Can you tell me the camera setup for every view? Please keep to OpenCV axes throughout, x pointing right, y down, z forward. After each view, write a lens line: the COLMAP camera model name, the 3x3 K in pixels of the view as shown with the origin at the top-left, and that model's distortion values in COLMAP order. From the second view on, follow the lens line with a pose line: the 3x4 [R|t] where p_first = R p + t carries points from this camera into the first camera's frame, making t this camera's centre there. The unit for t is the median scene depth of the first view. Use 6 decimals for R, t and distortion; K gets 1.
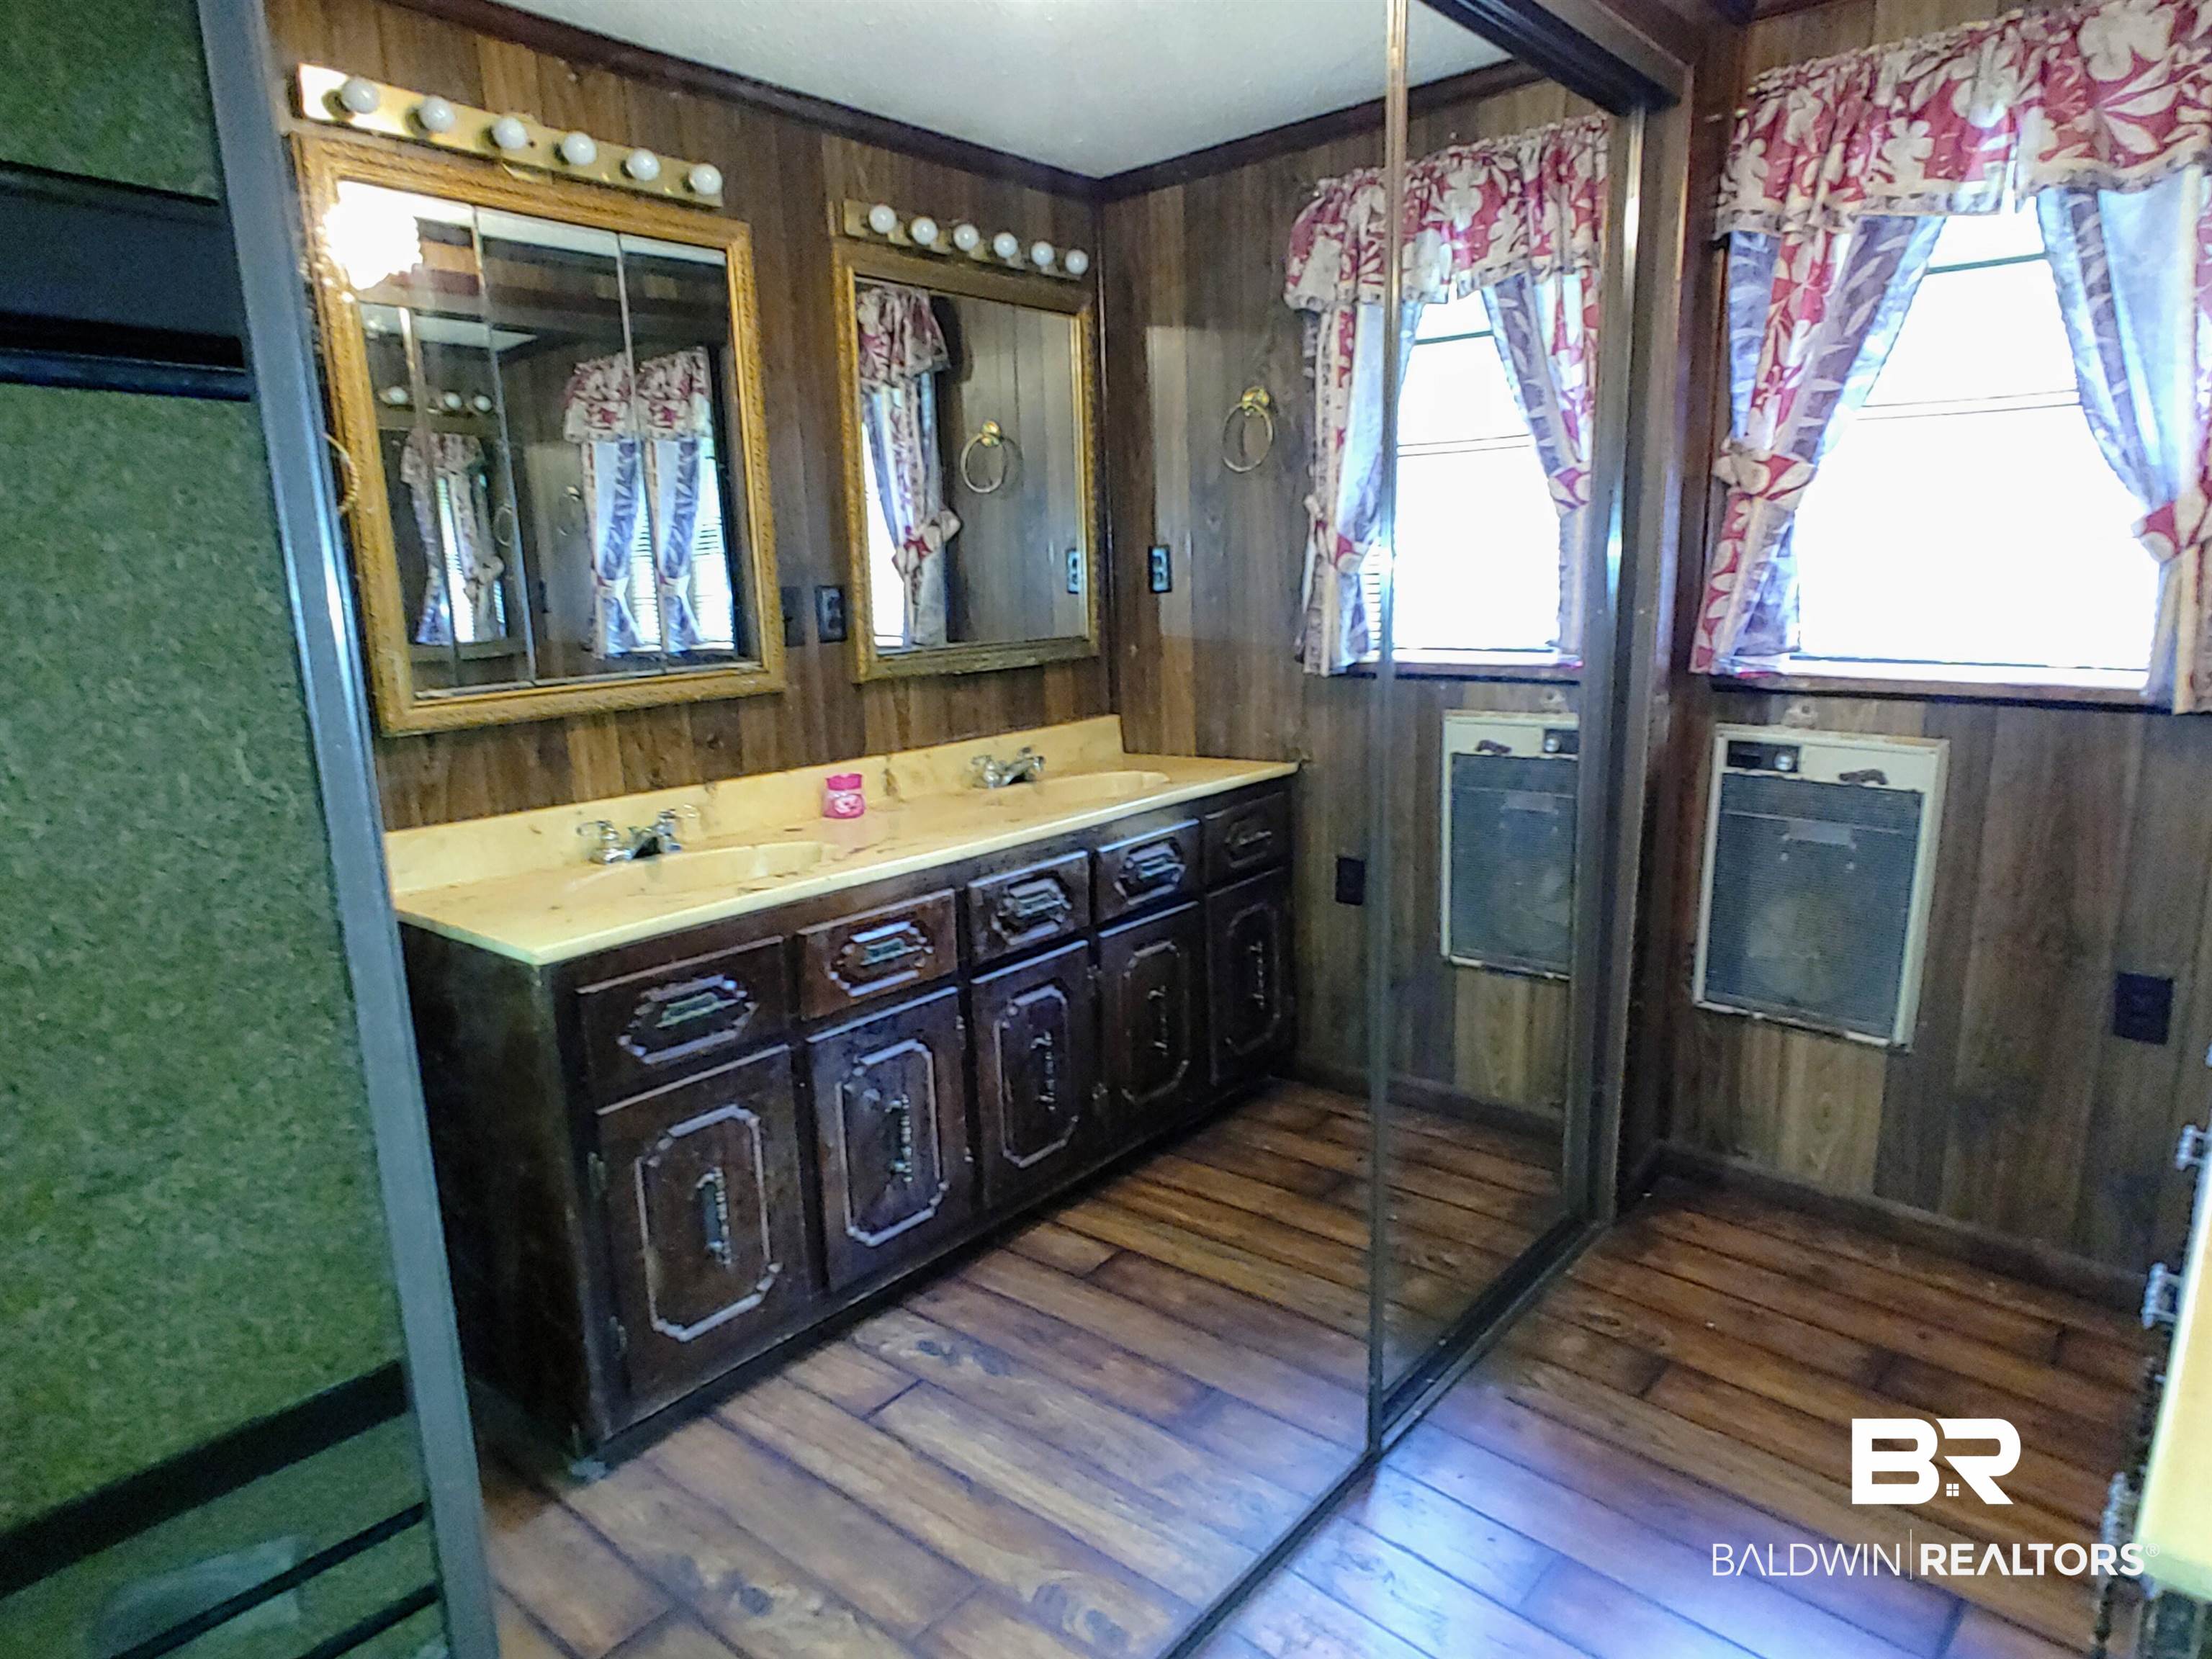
lens RADIAL K [[1329.8, 0, 1105.4], [0, 1329.8, 844.3], [0, 0, 1]] dist [-0.003503, 0.006663]
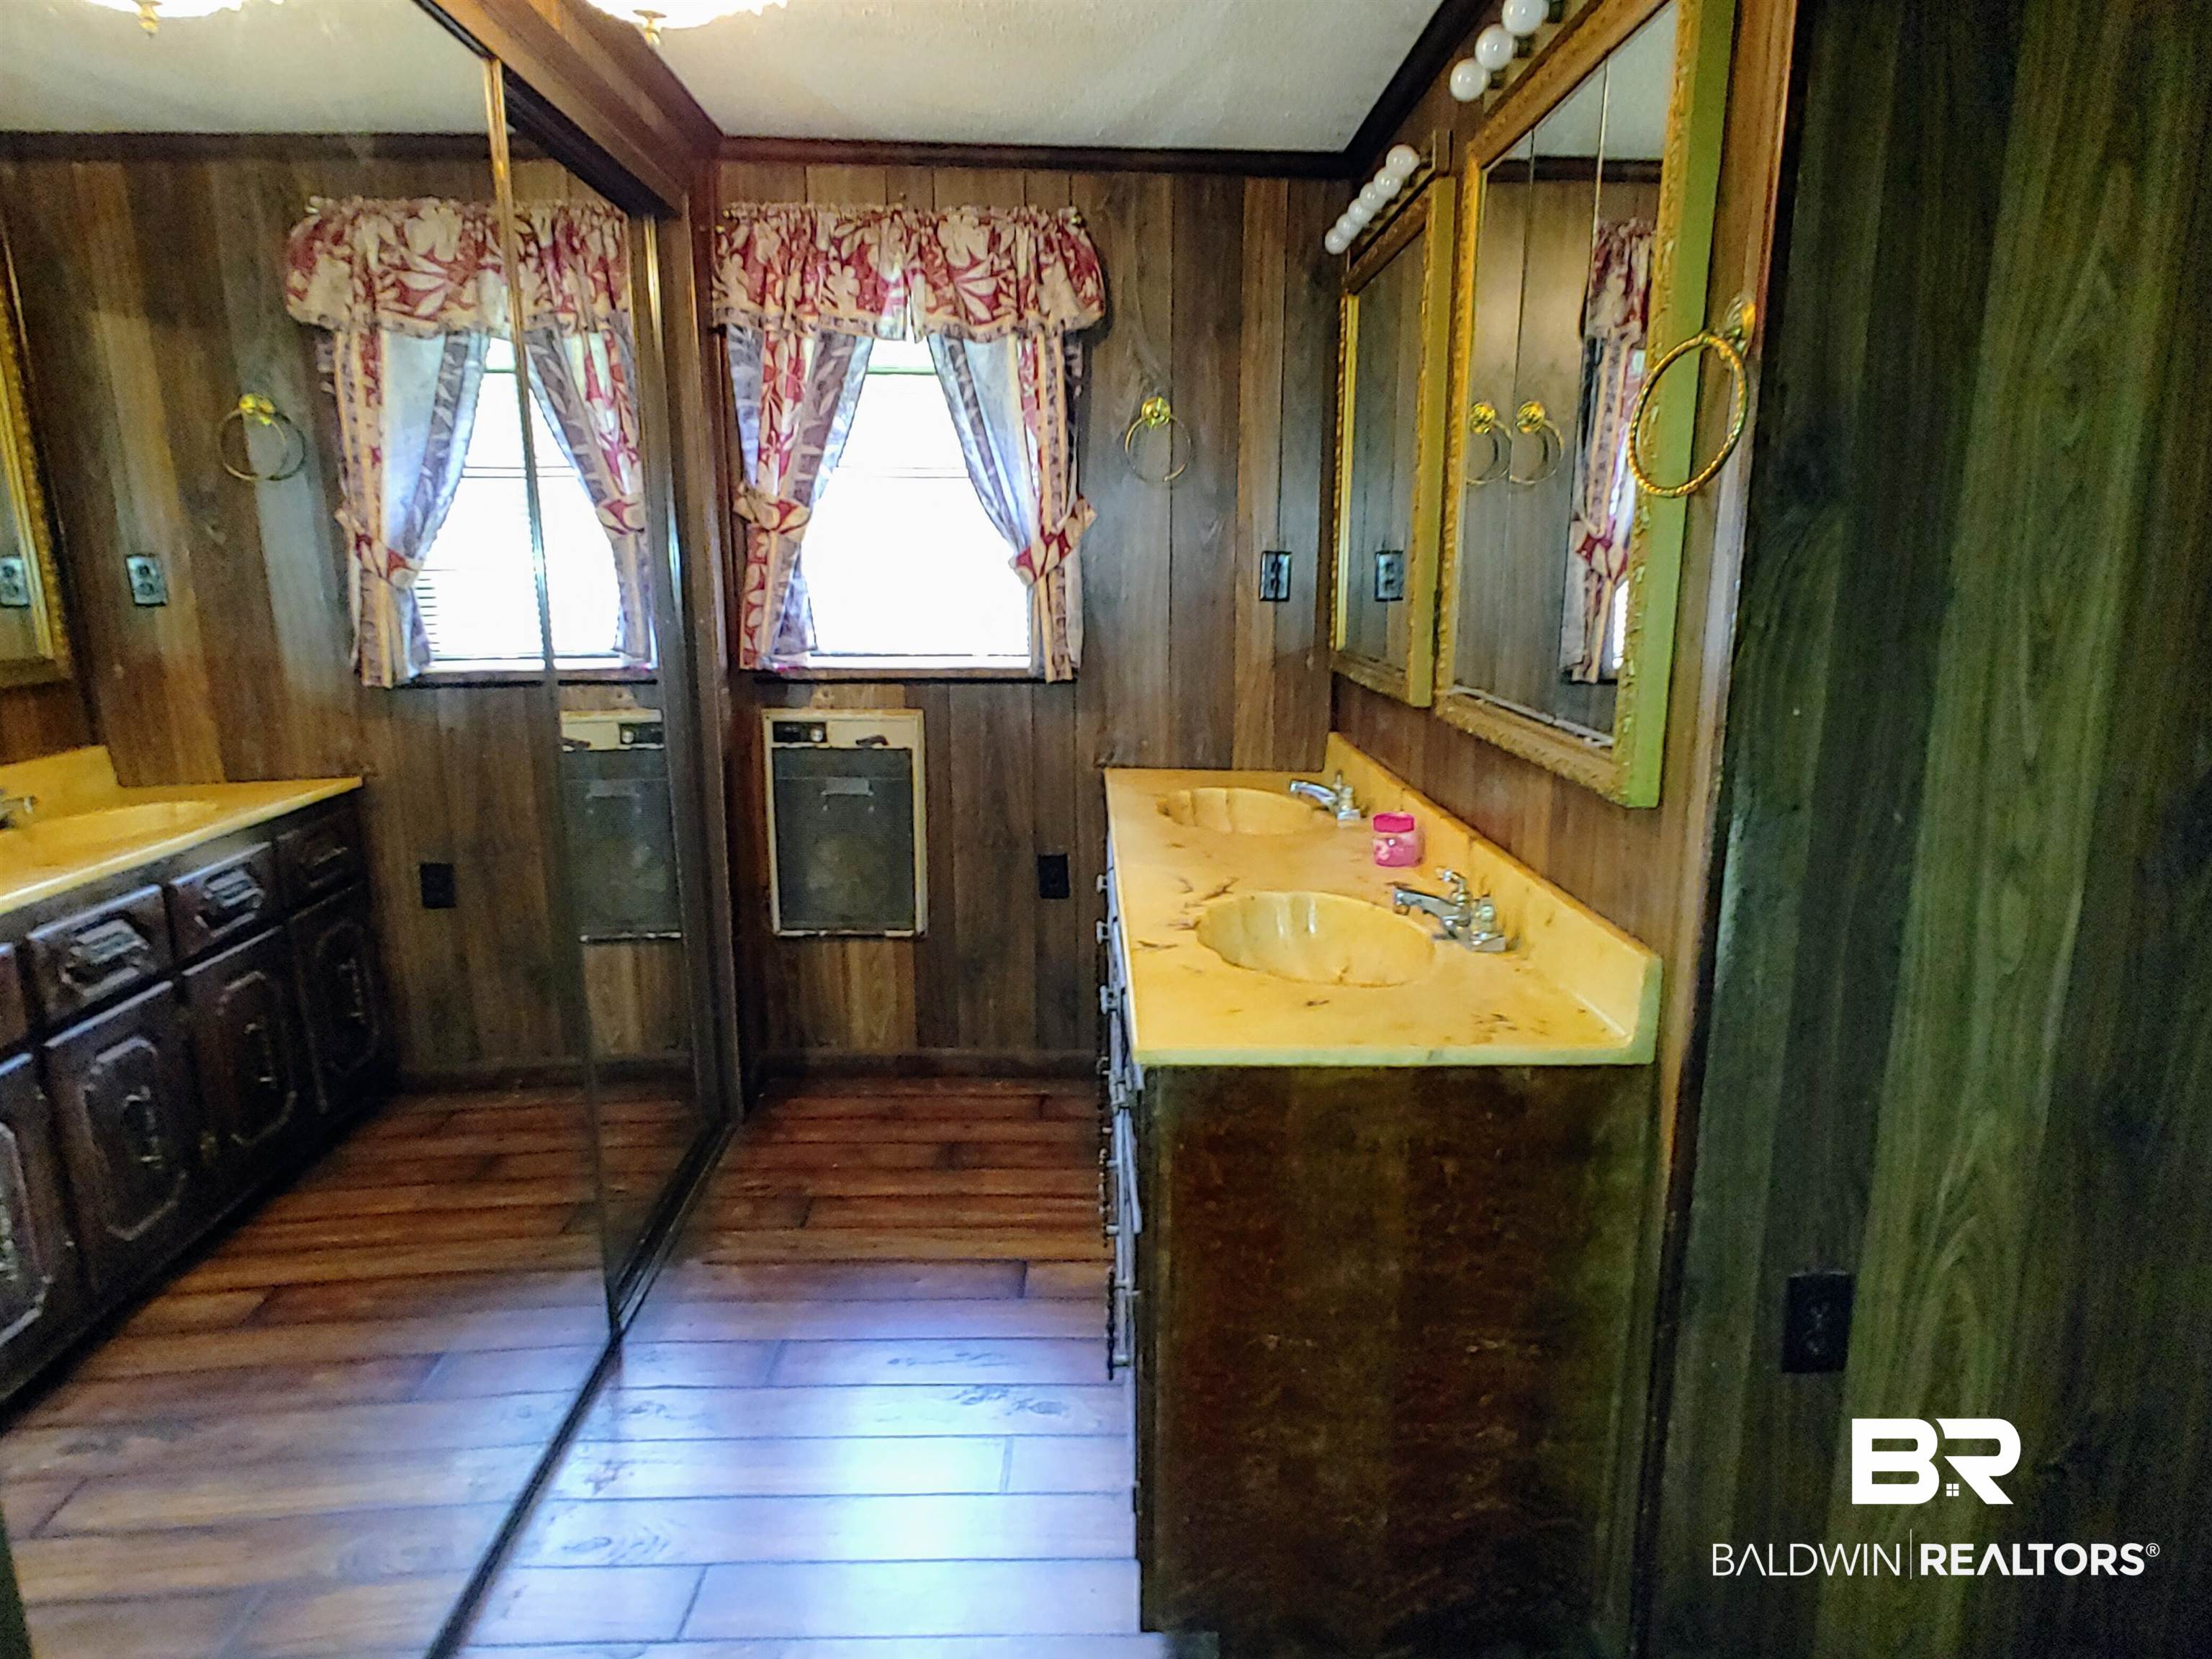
lens RADIAL K [[1326.9, 0, 1106.0], [0, 1326.9, 829.5], [0, 0, 1]] dist [-0.004392, -0.003011]
pose [[0.730463, -0.116688, 0.672910, -0.160746], [0.128653, 0.991166, 0.032220, 0.023473], [-0.670725, 0.063036, 0.739022, -0.138653]]
